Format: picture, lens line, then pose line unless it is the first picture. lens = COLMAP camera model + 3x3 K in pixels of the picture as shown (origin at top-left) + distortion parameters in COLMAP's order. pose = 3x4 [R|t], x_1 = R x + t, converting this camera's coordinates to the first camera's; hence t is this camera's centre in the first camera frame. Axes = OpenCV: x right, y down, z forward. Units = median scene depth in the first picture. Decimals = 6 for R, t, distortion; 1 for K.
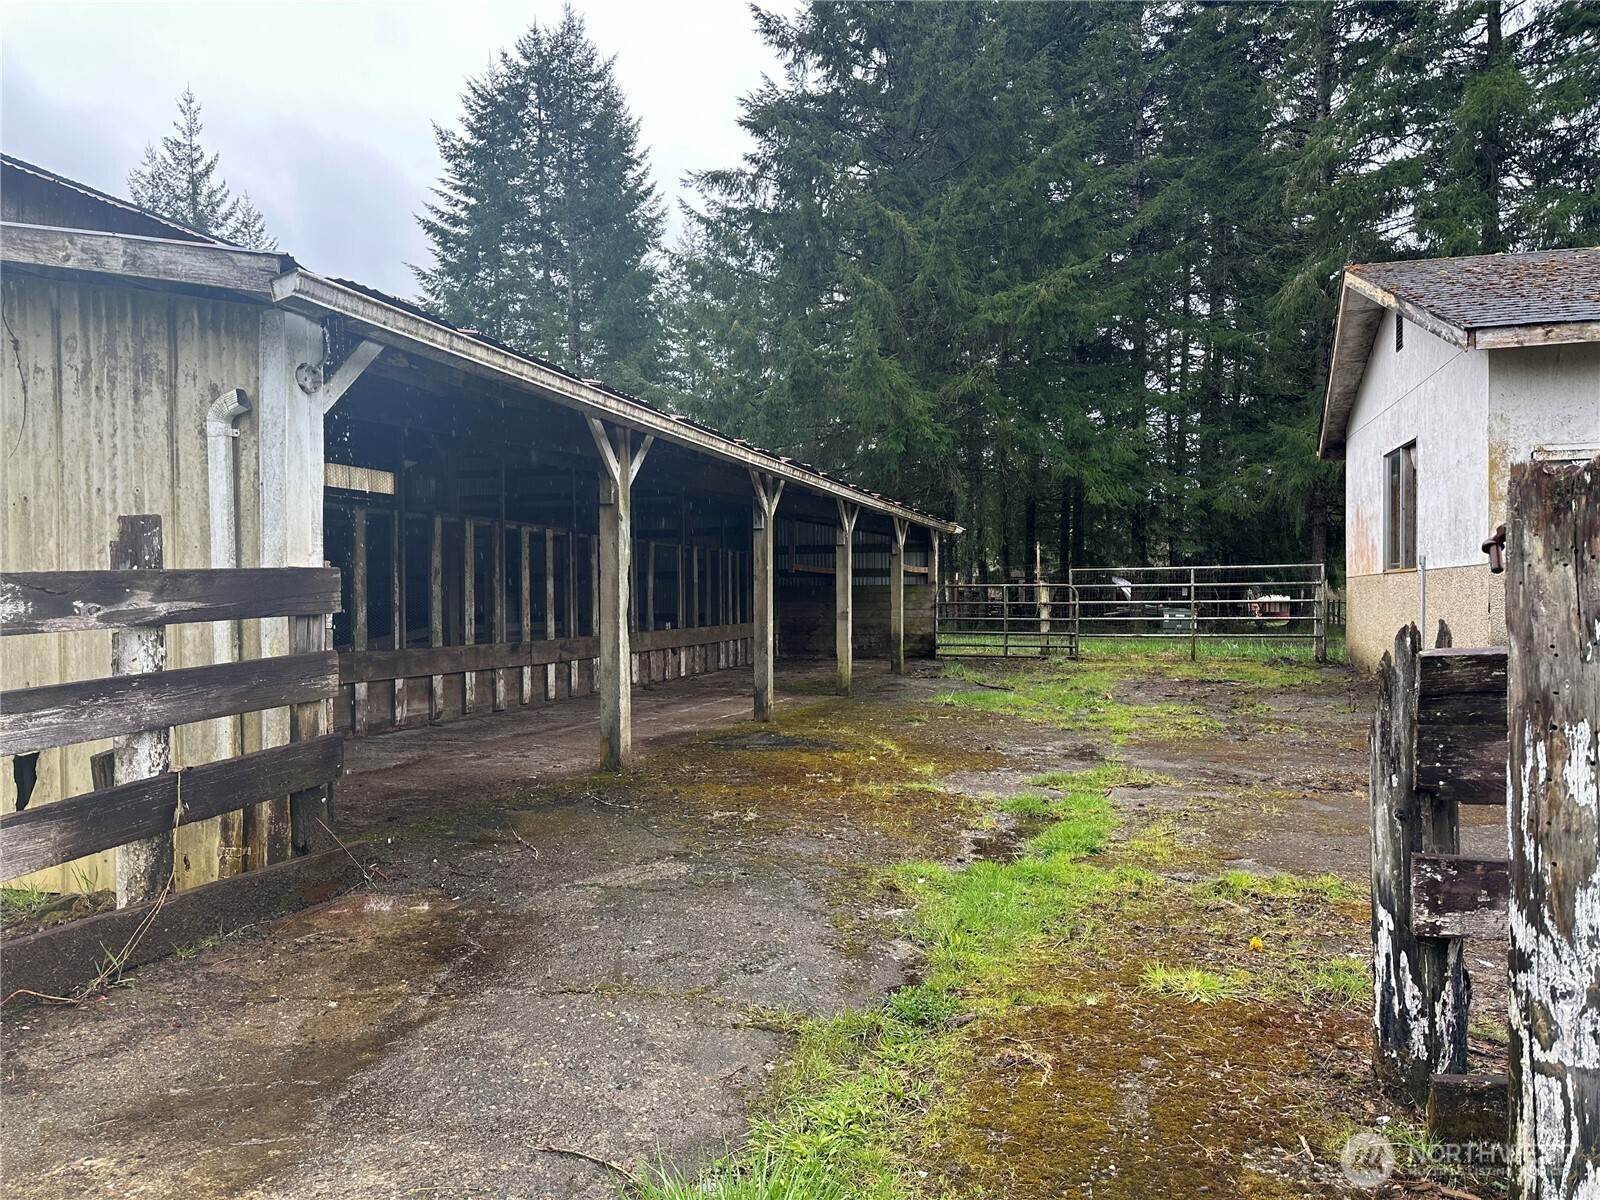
lens RADIAL K [[1081.8, 0, 791.8], [0, 1081.8, 605.3], [0, 0, 1]] dist [0.070545, -0.100955]
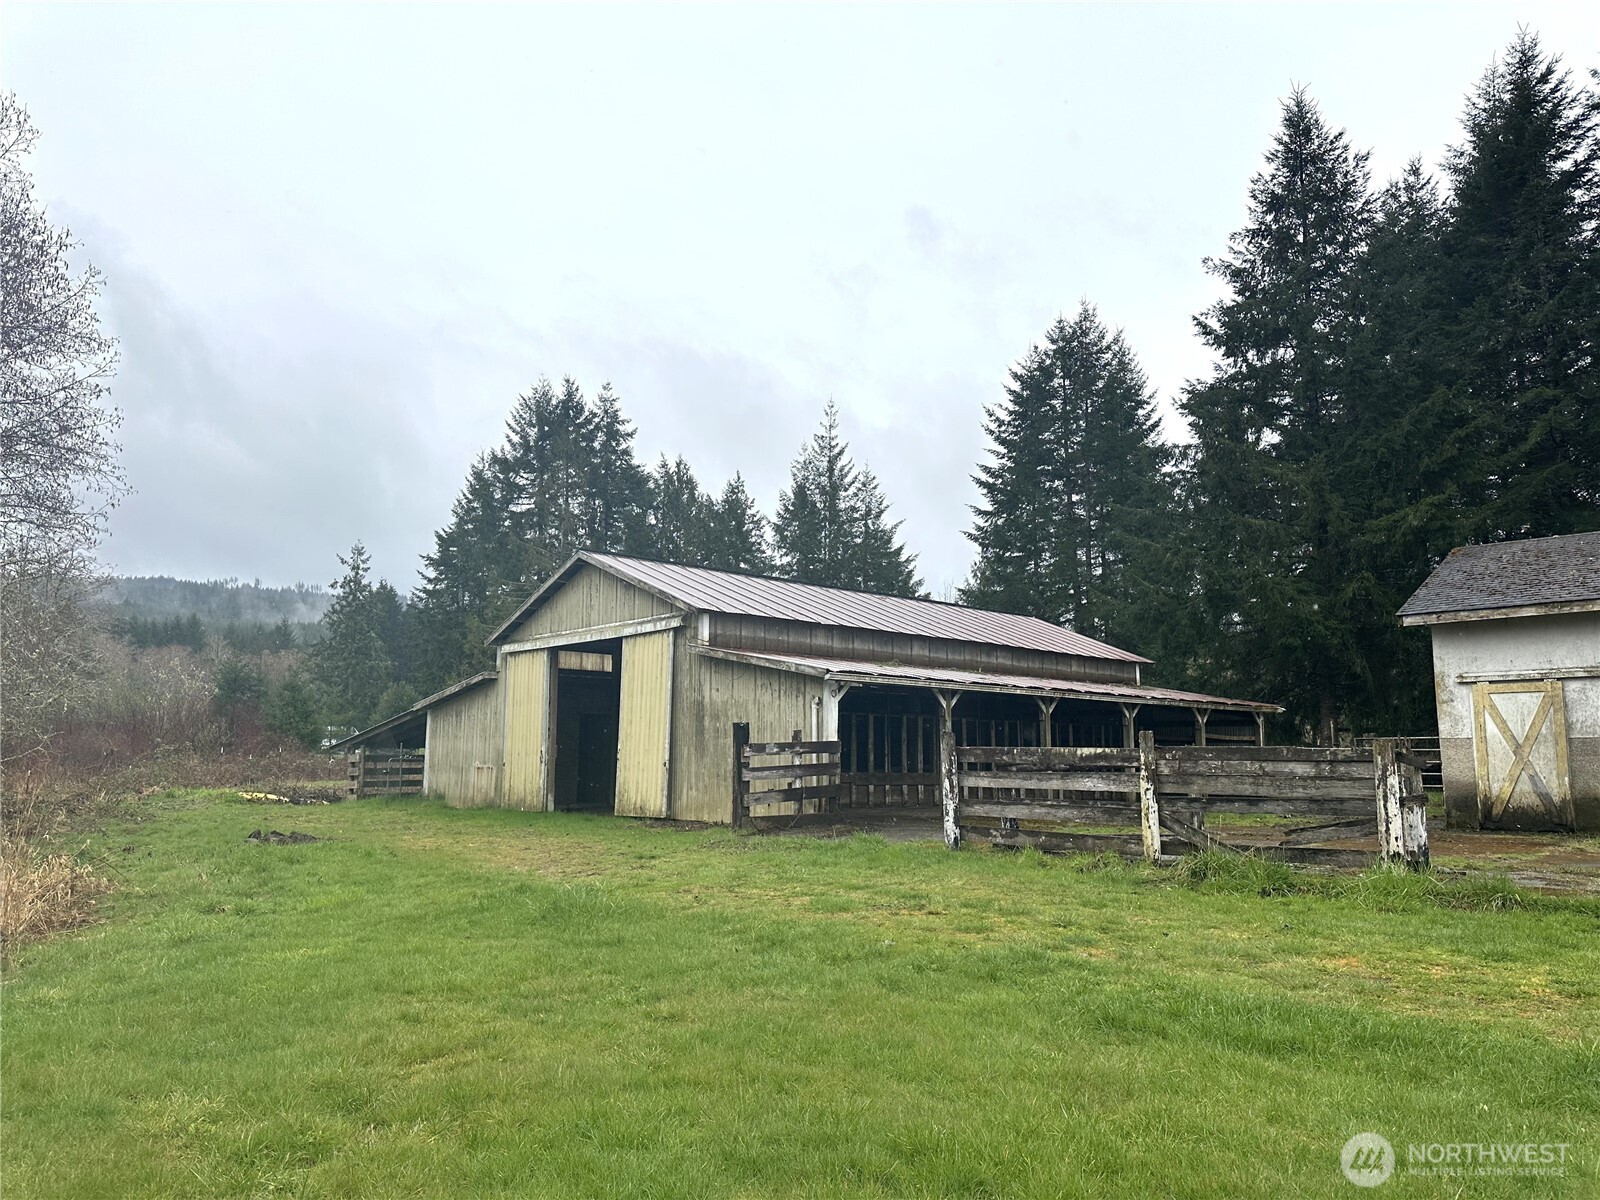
lens RADIAL K [[1138.4, 0, 800.0], [0, 1138.4, 600.0], [0, 0, 1]] dist [0.109375, 0.000313]
pose [[0.861234, -0.062739, -0.504320, 0.252671], [-0.011755, 0.989626, -0.143187, 0.008578], [0.508072, 0.129246, 0.851562, -0.426191]]
